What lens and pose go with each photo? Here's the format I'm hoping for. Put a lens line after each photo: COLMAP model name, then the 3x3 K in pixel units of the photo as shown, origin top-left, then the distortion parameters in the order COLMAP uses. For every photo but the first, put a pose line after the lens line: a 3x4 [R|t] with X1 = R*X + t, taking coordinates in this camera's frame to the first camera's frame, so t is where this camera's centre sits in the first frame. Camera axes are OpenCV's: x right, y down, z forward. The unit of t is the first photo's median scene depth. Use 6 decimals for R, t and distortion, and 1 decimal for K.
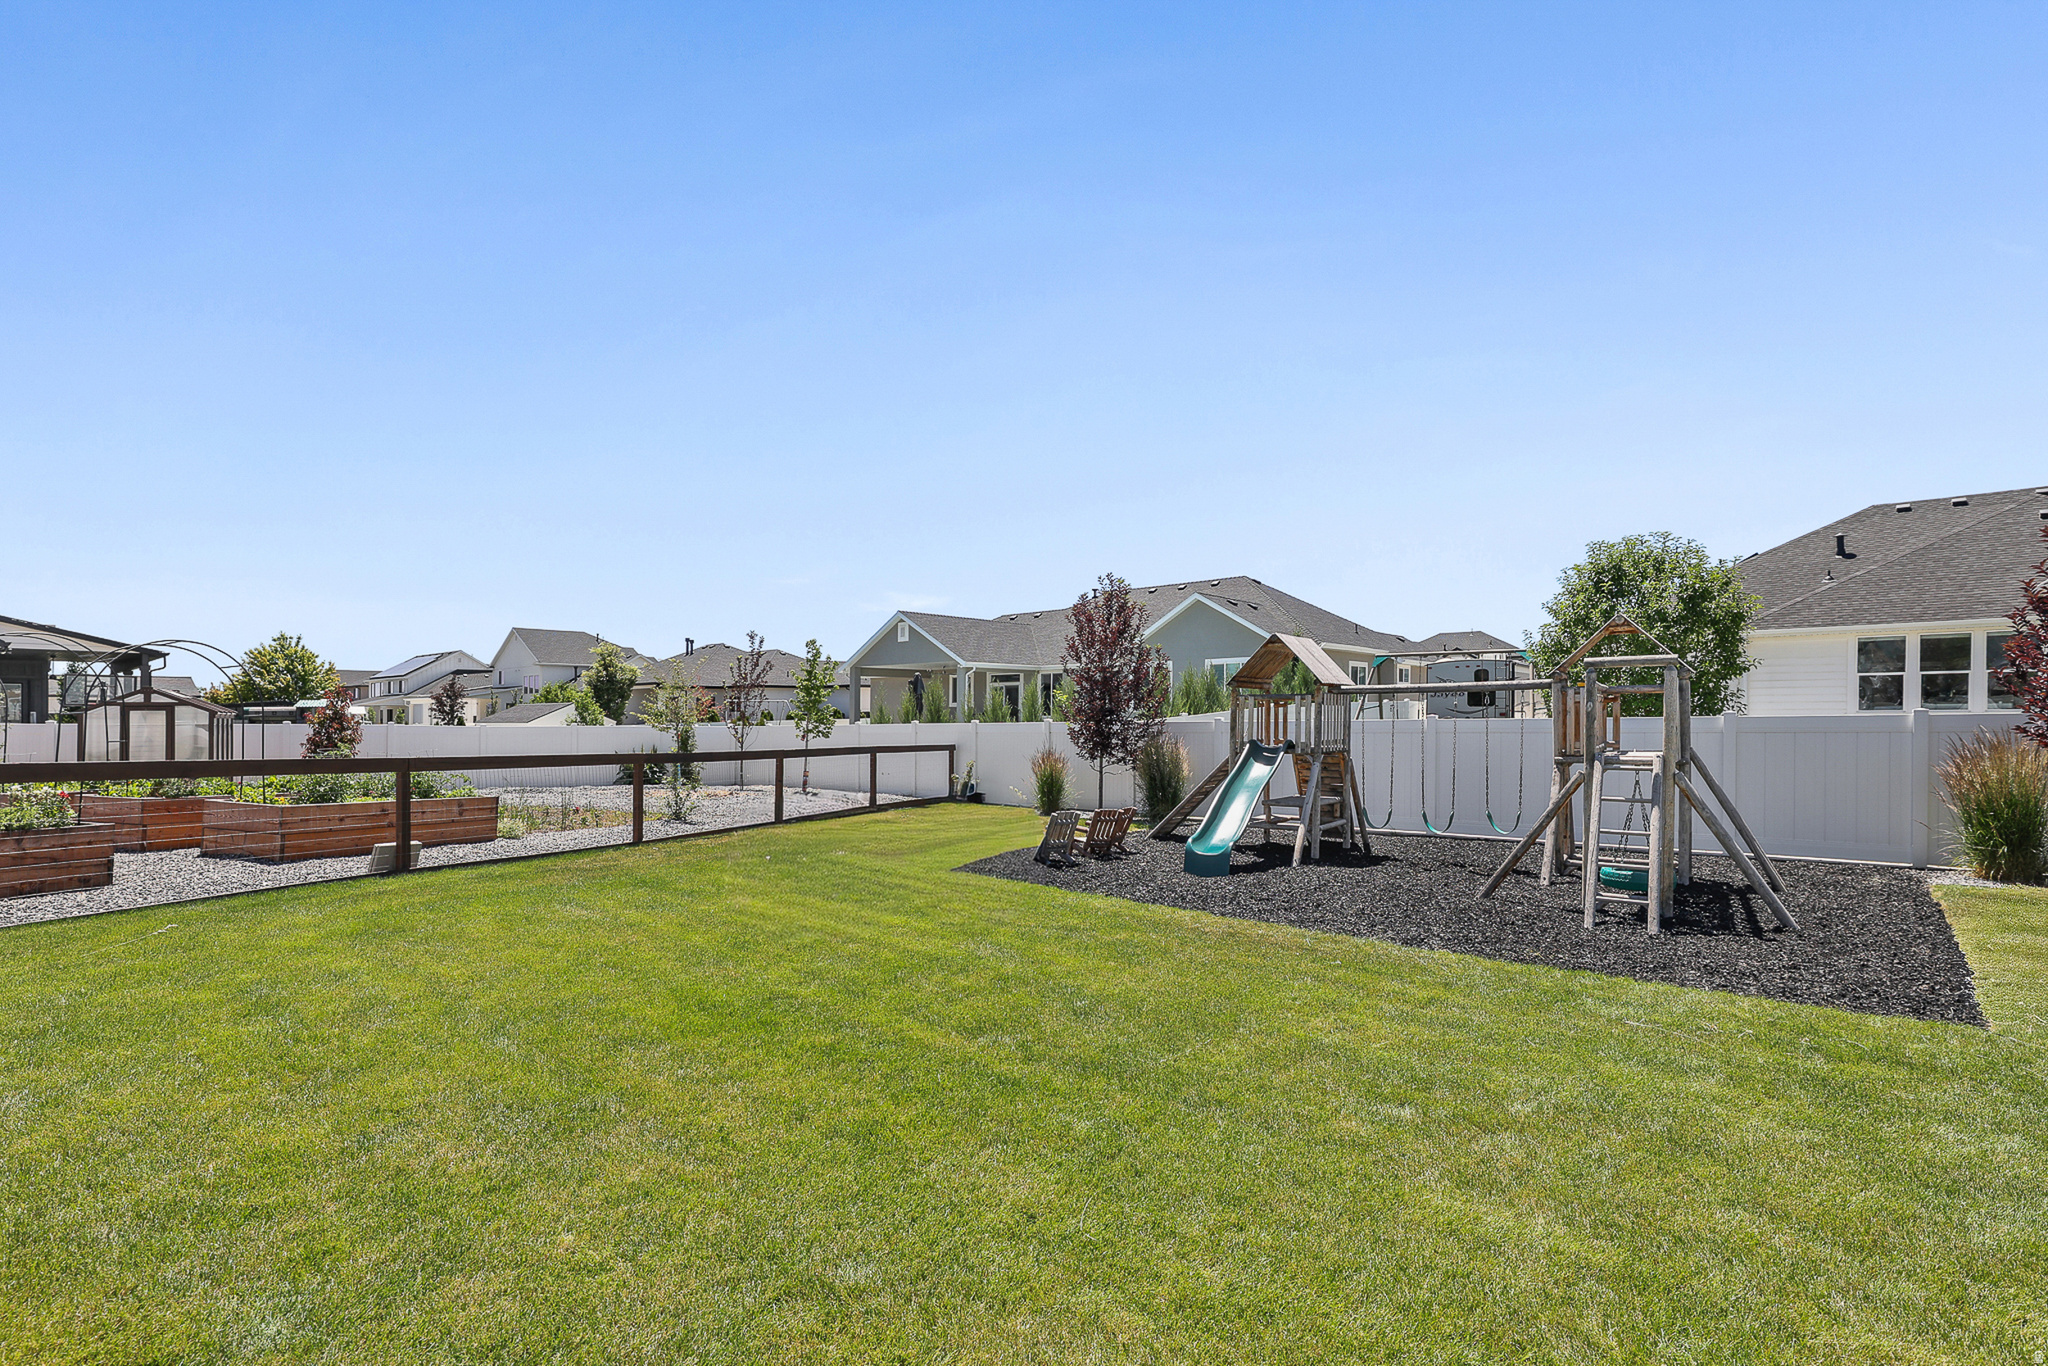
lens RADIAL K [[995.5, 0, 1024.0], [0, 995.5, 683.0], [0, 0, 1]] dist [0.000020, -0.000163]
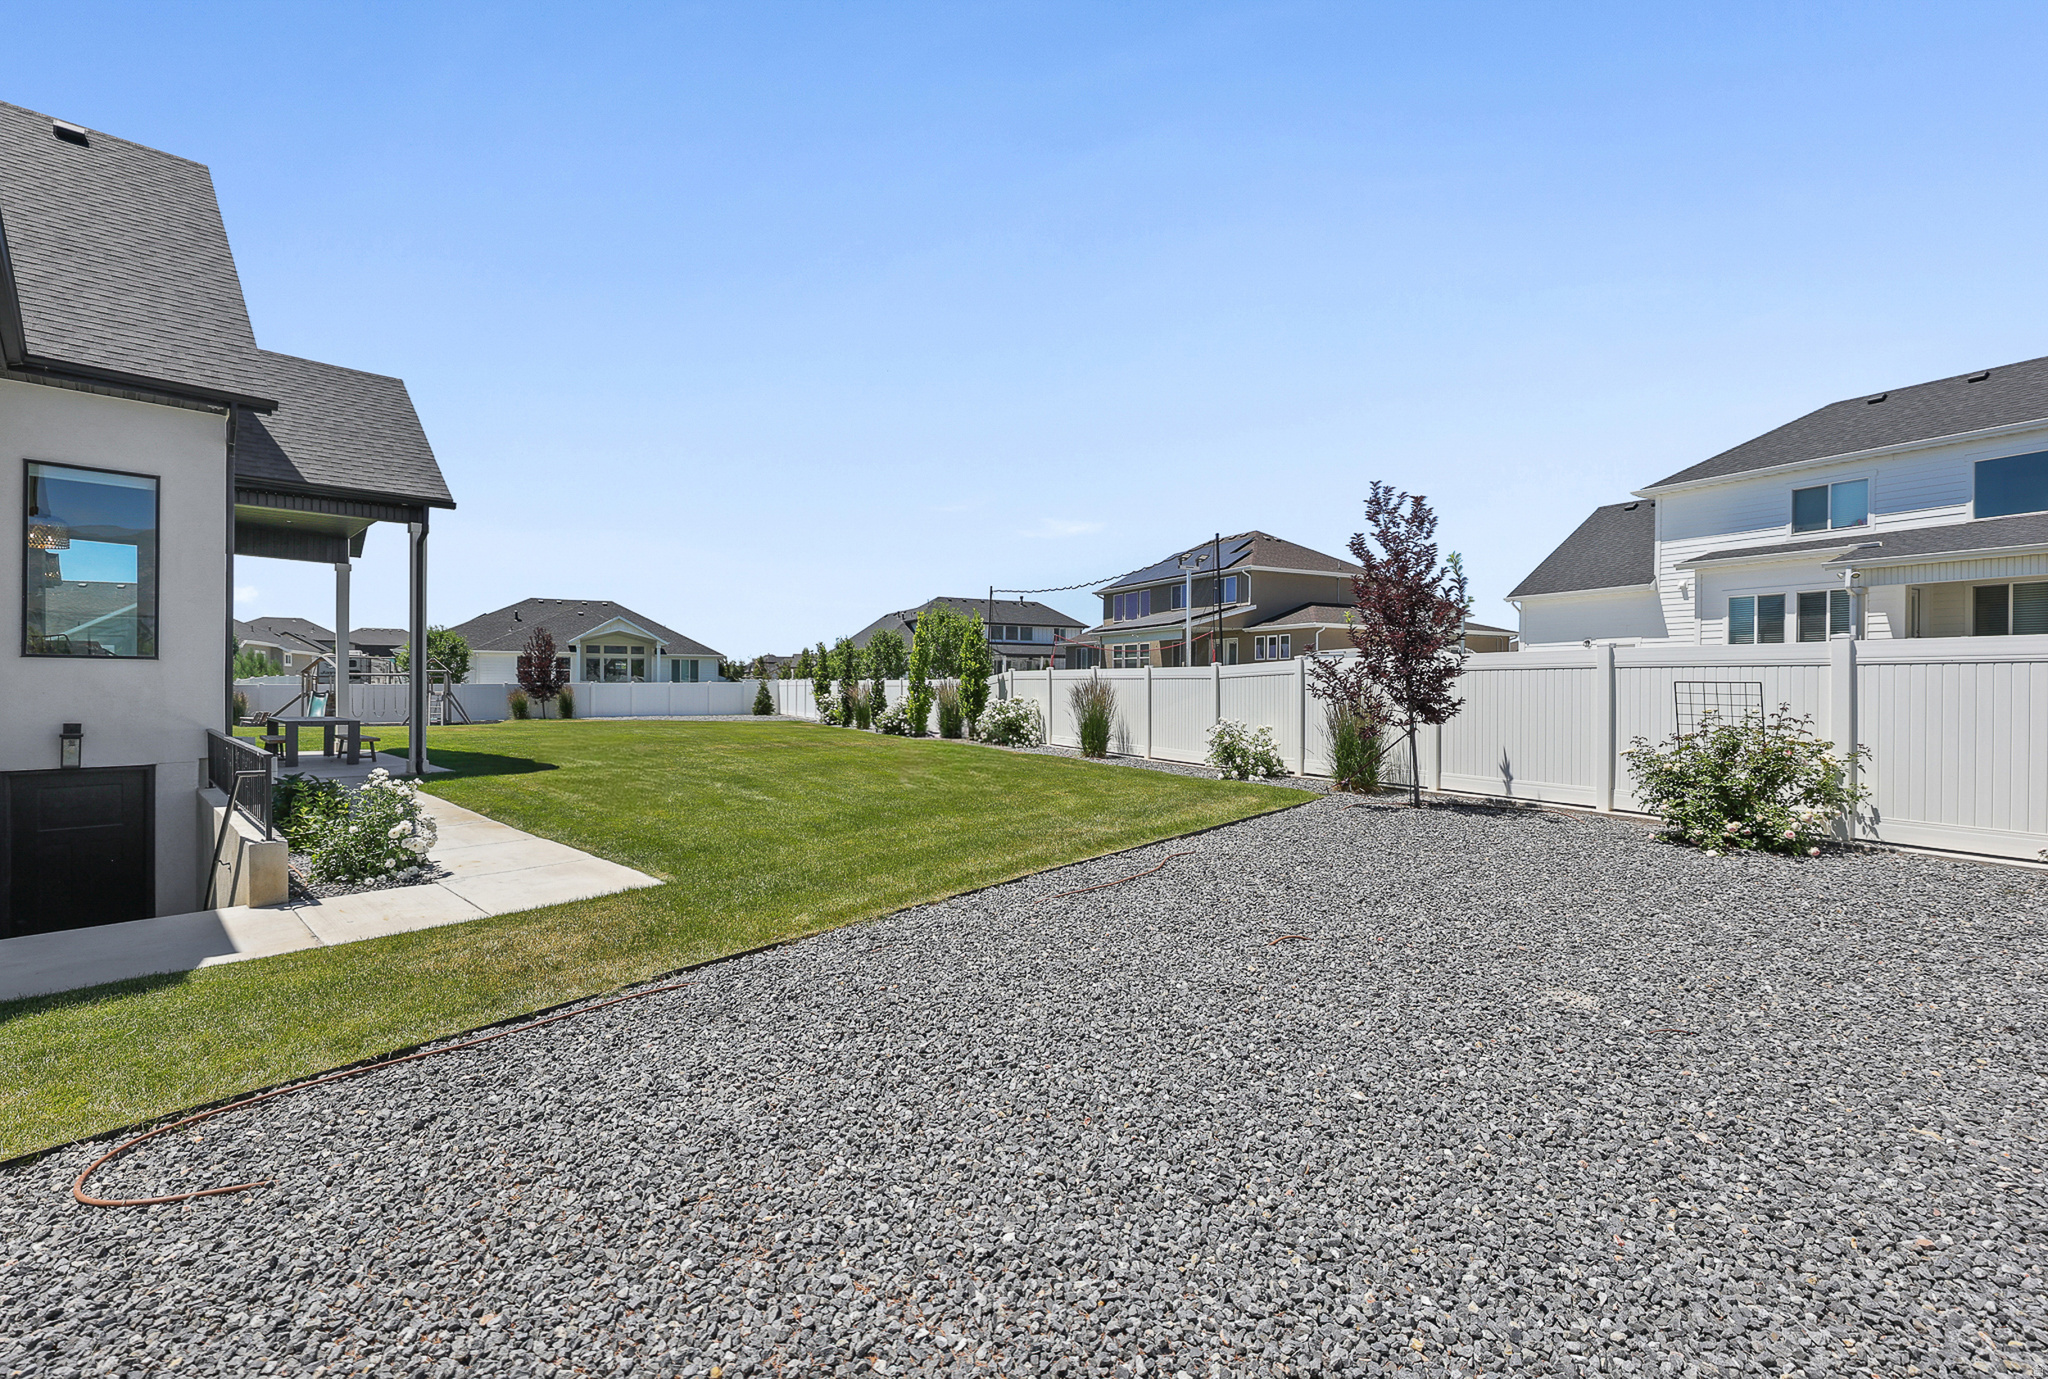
lens RADIAL K [[841.6, 0, 1024.0], [0, 841.6, 689.5], [0, 0, 1]] dist [-0.000267, -0.000037]
pose [[0.380515, 0.001027, 0.924774, -0.954991], [-0.032419, 0.999400, 0.012229, -0.034821], [-0.924207, -0.034633, 0.380319, -1.459799]]
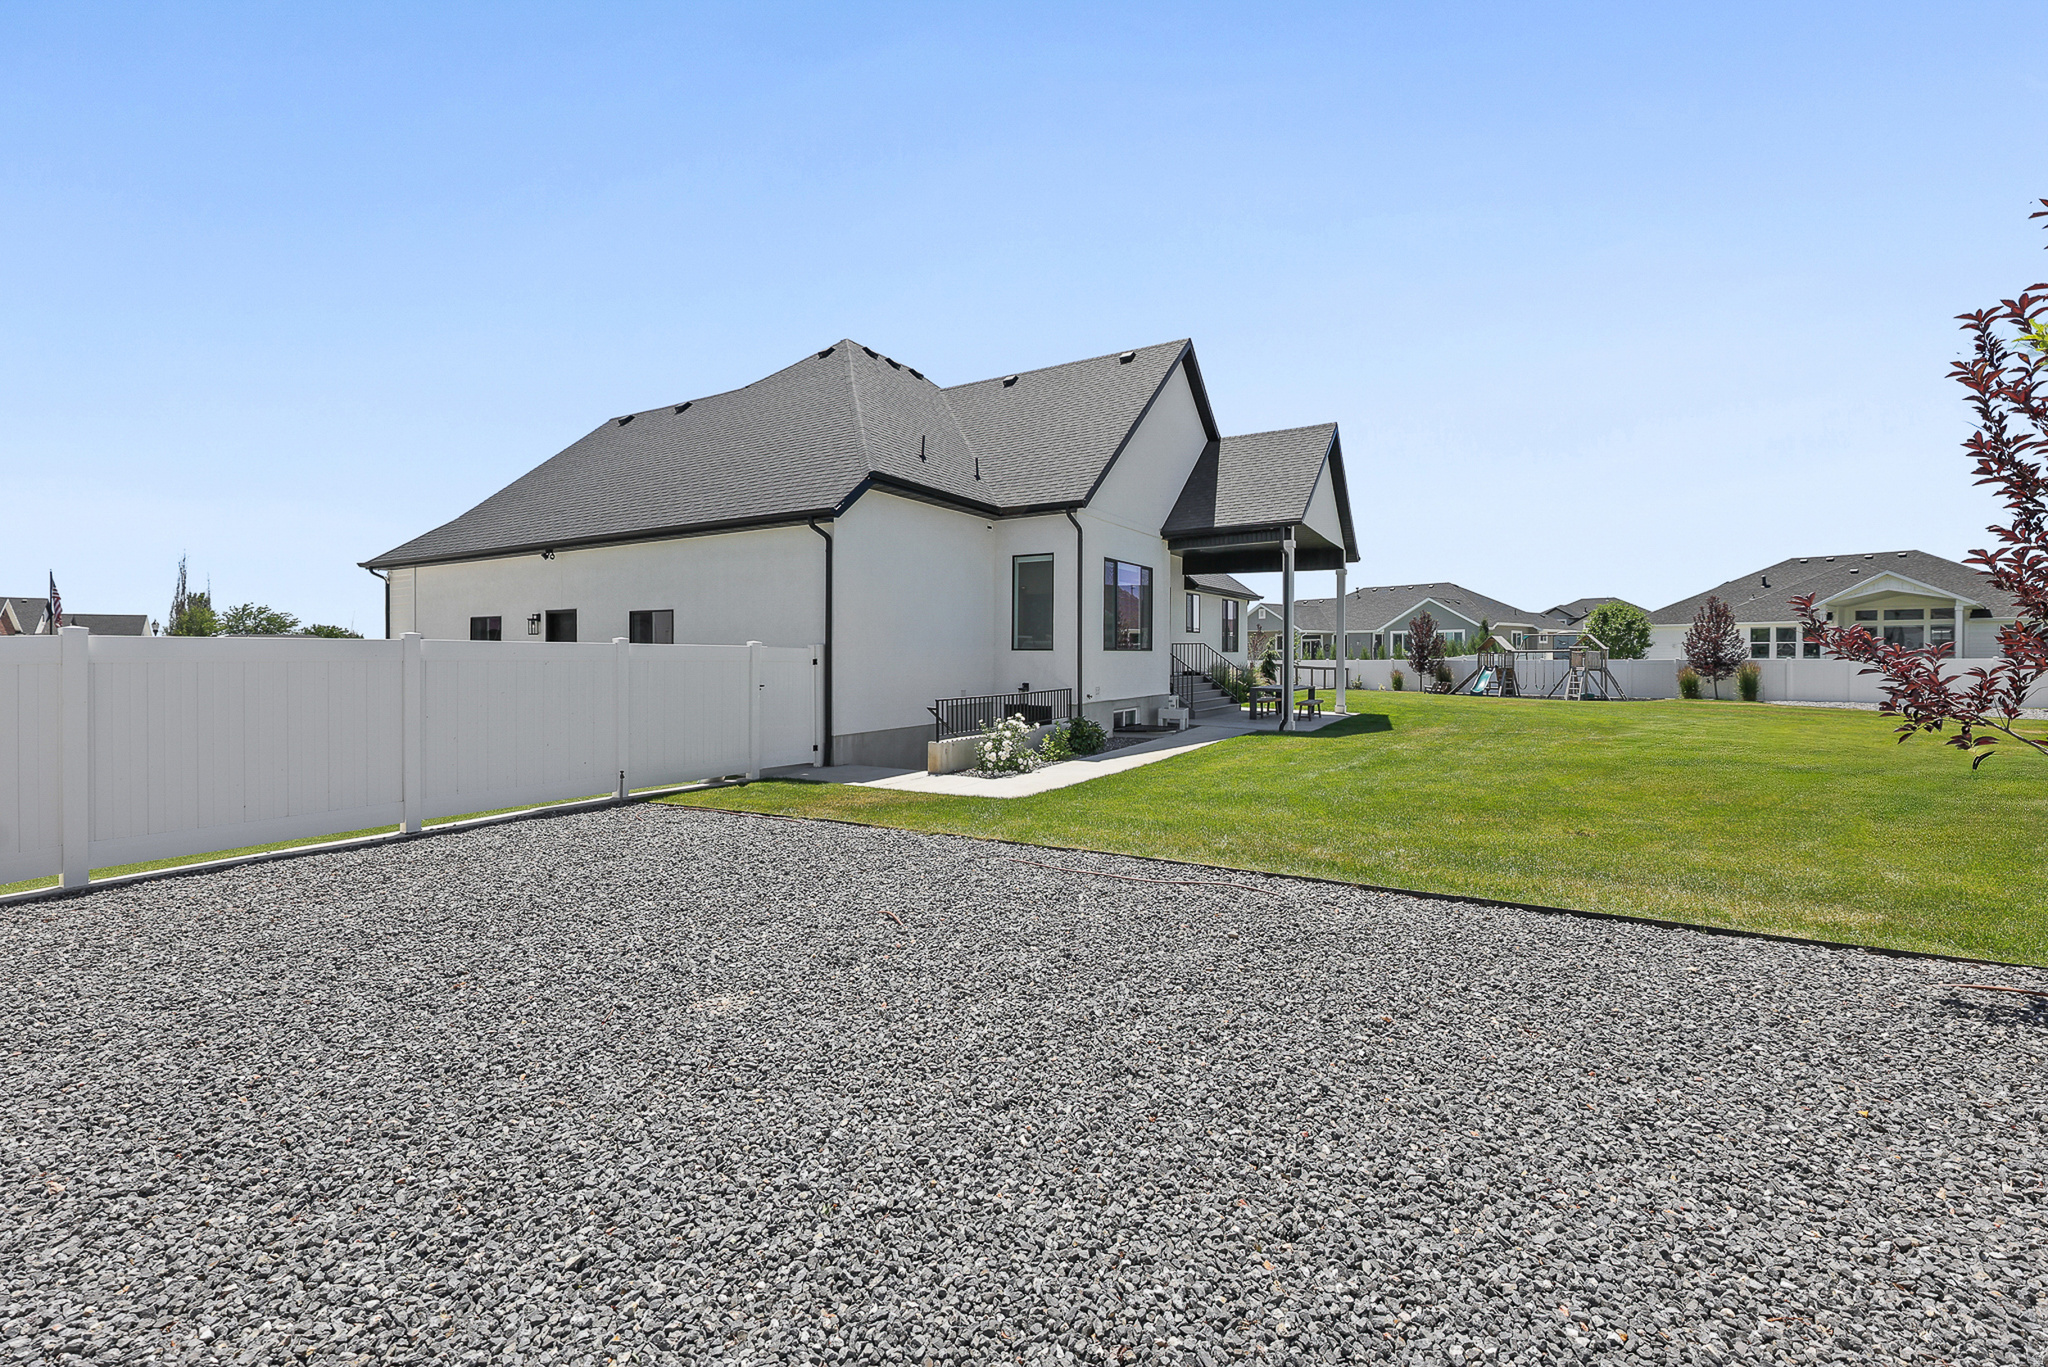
lens RADIAL K [[847.3, 0, 1027.5], [0, 847.3, 656.8], [0, 0, 1]] dist [-0.000710, -0.000083]
pose [[0.981348, 0.008108, -0.192071, -0.586211], [-0.001809, 0.999455, 0.032950, -0.051222], [0.192233, -0.031988, 0.980828, -1.690115]]
